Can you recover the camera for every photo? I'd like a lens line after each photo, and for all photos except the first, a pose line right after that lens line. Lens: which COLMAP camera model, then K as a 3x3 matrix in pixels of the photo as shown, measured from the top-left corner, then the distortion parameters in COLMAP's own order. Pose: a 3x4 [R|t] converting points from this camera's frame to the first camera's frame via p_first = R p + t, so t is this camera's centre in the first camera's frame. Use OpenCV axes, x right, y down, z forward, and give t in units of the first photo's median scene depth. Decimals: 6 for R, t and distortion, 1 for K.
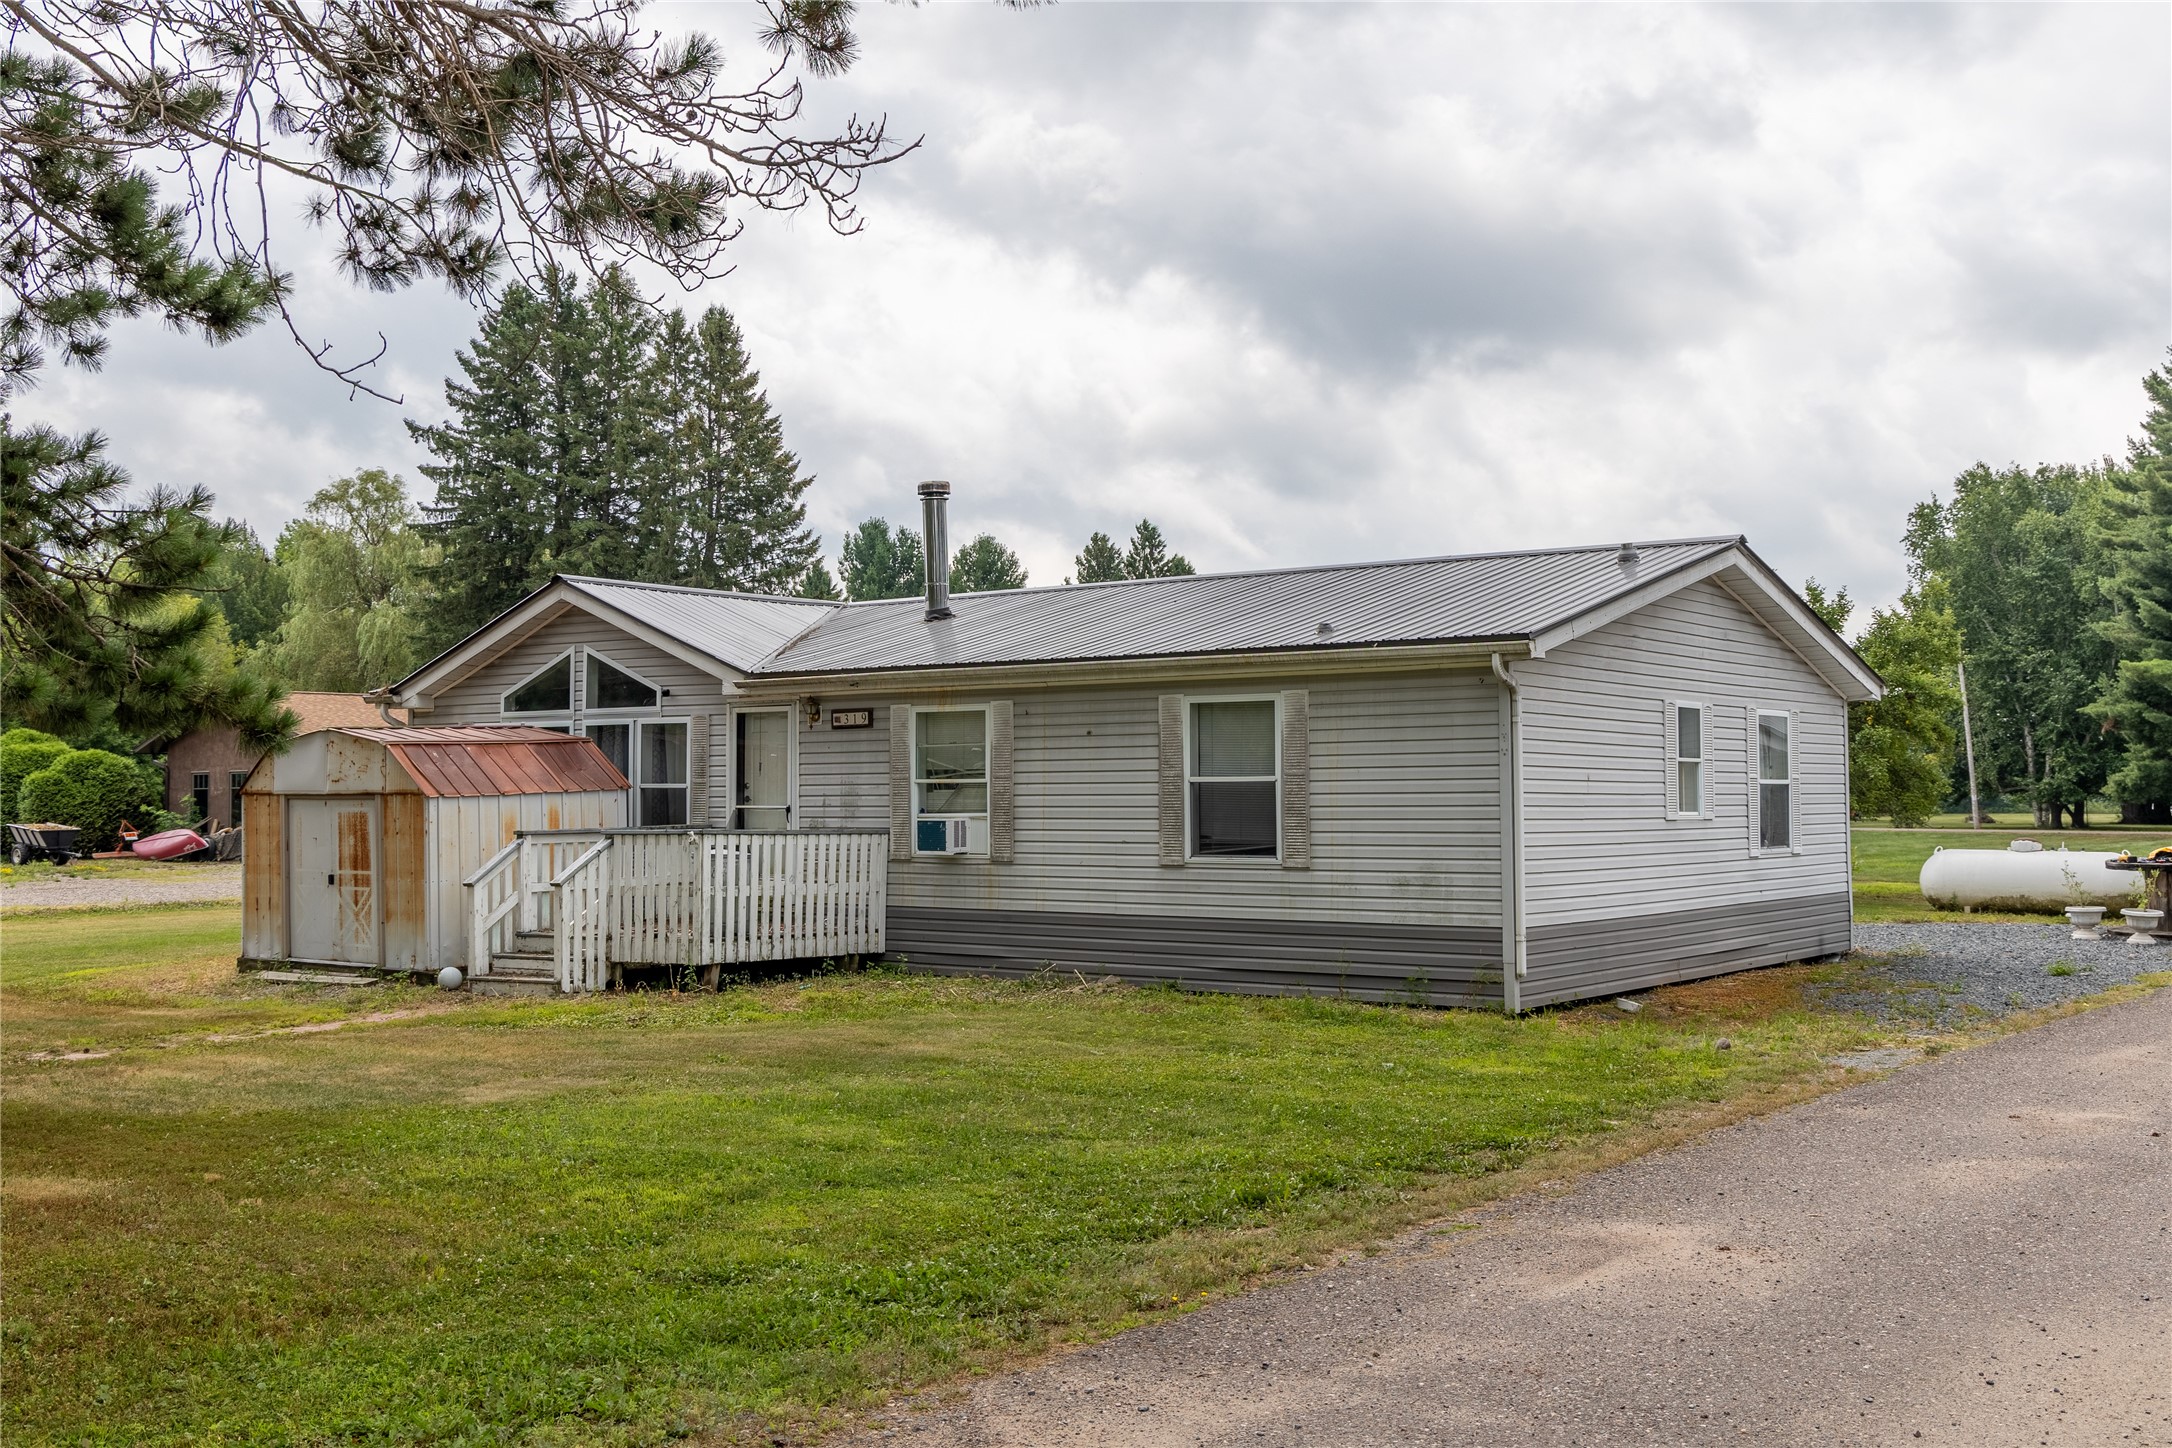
lens RADIAL K [[2115.0, 0, 1084.5], [0, 2115.0, 720.2], [0, 0, 1]] dist [0.017172, 0.000000]
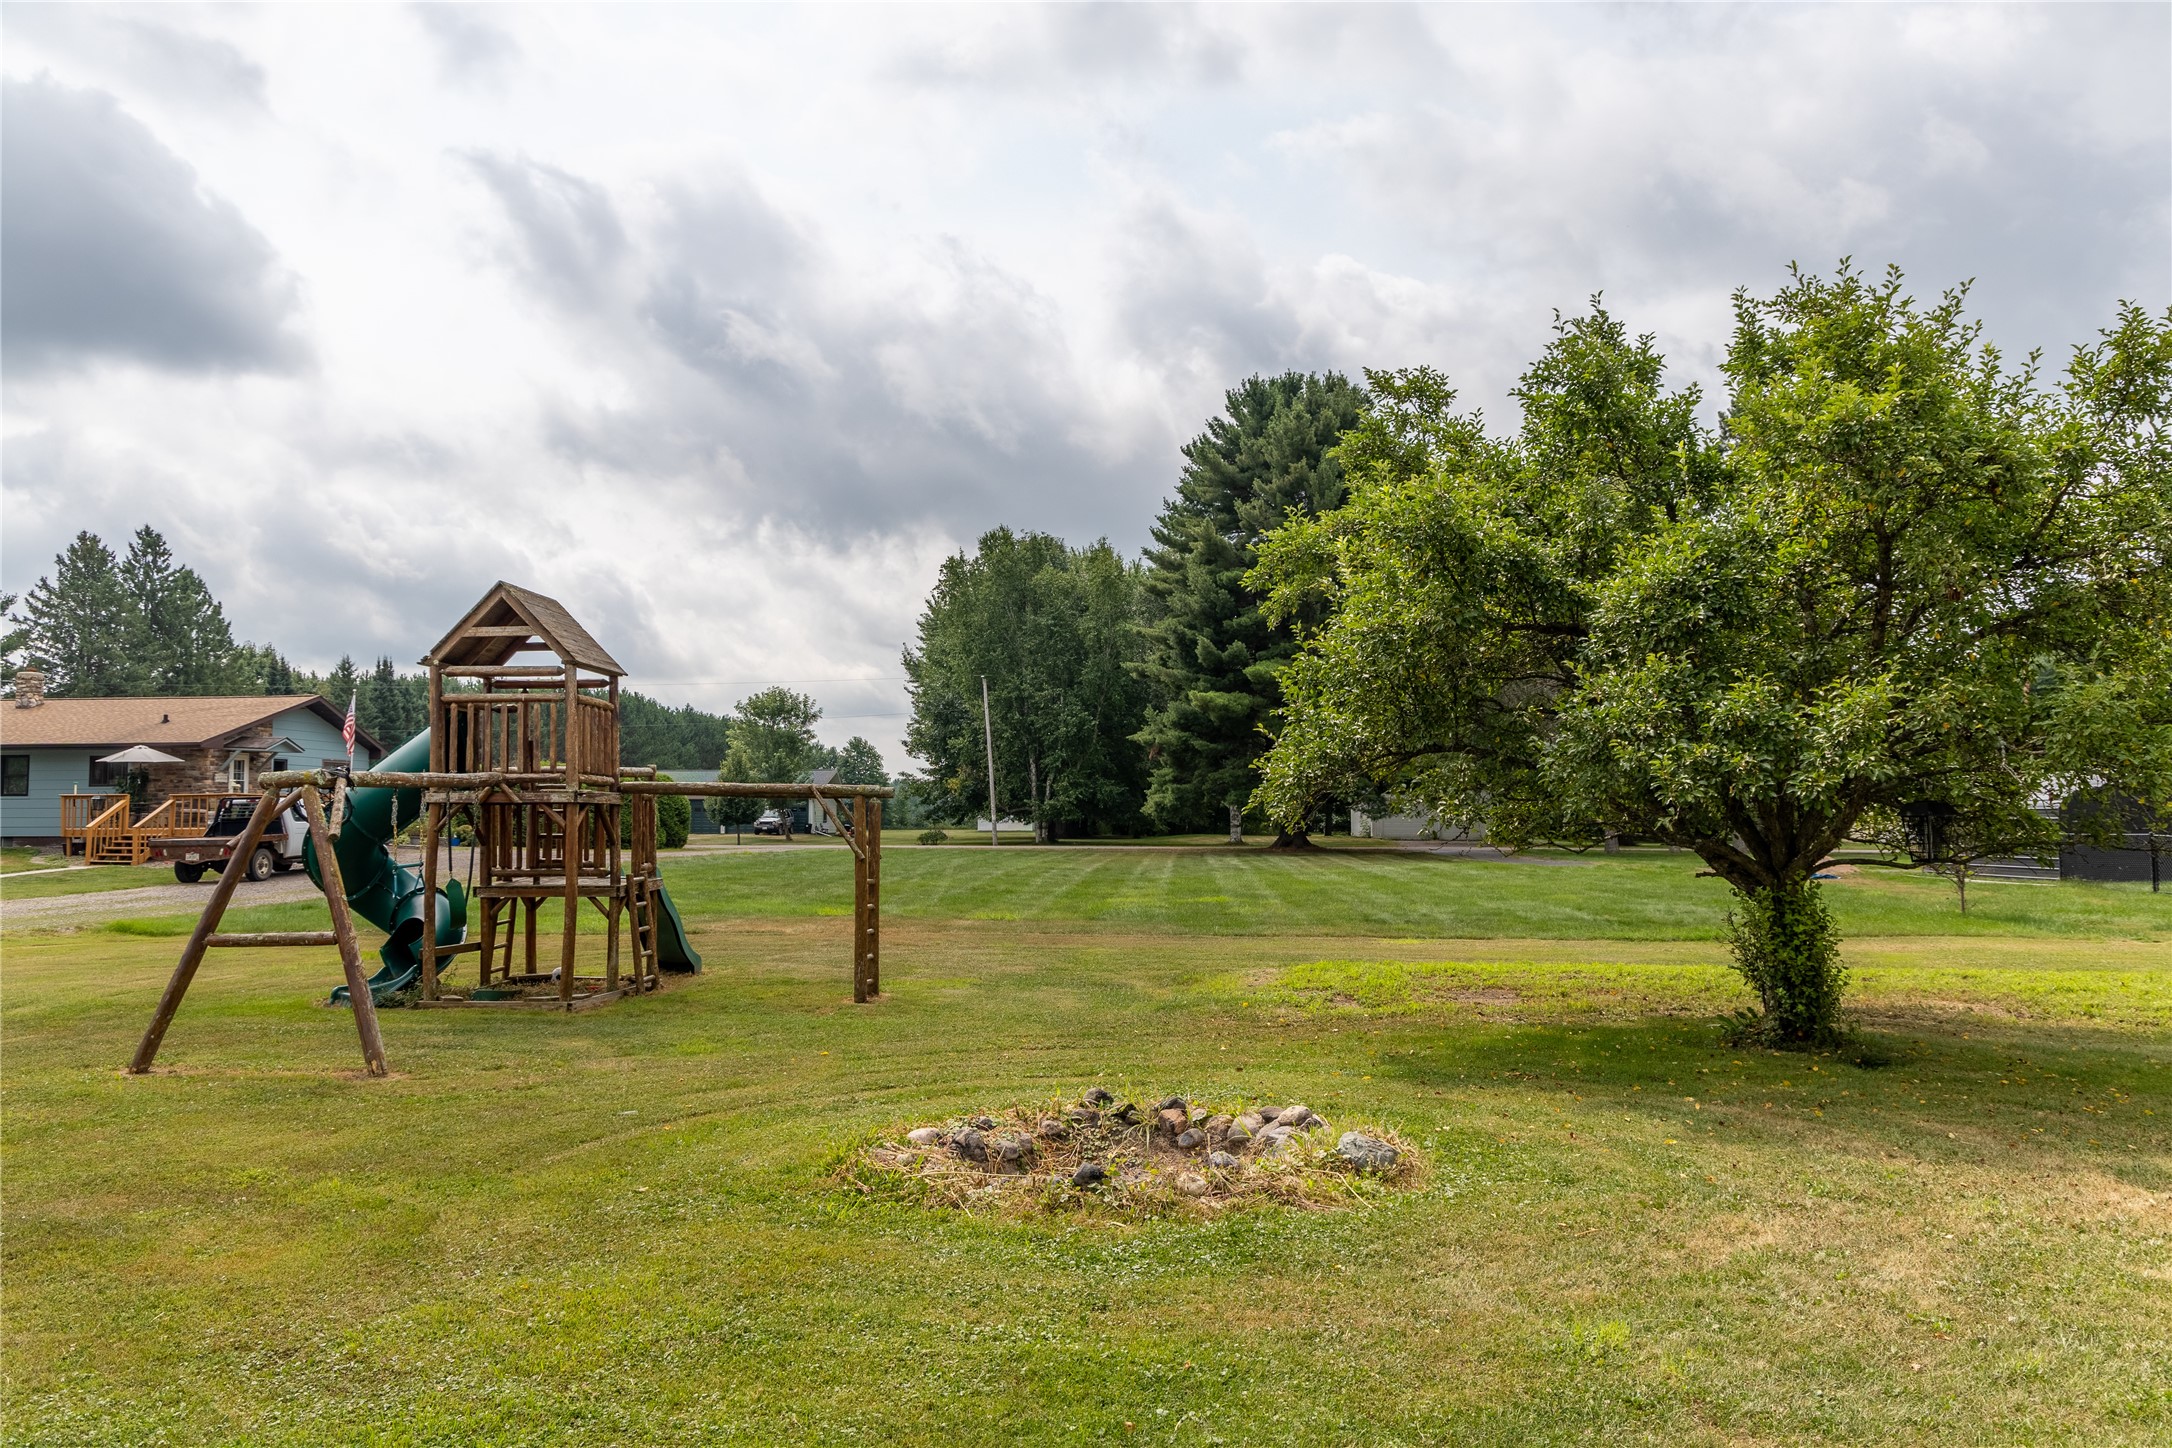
lens RADIAL K [[1575.9, 0, 1090.4], [0, 1575.9, 719.4], [0, 0, 1]] dist [0.007559, 0.003320]
pose [[0.840931, 0.030015, 0.540310, 0.007172], [-0.015832, 0.999398, -0.030876, 0.011713], [-0.540911, 0.017410, 0.840900, 0.327700]]
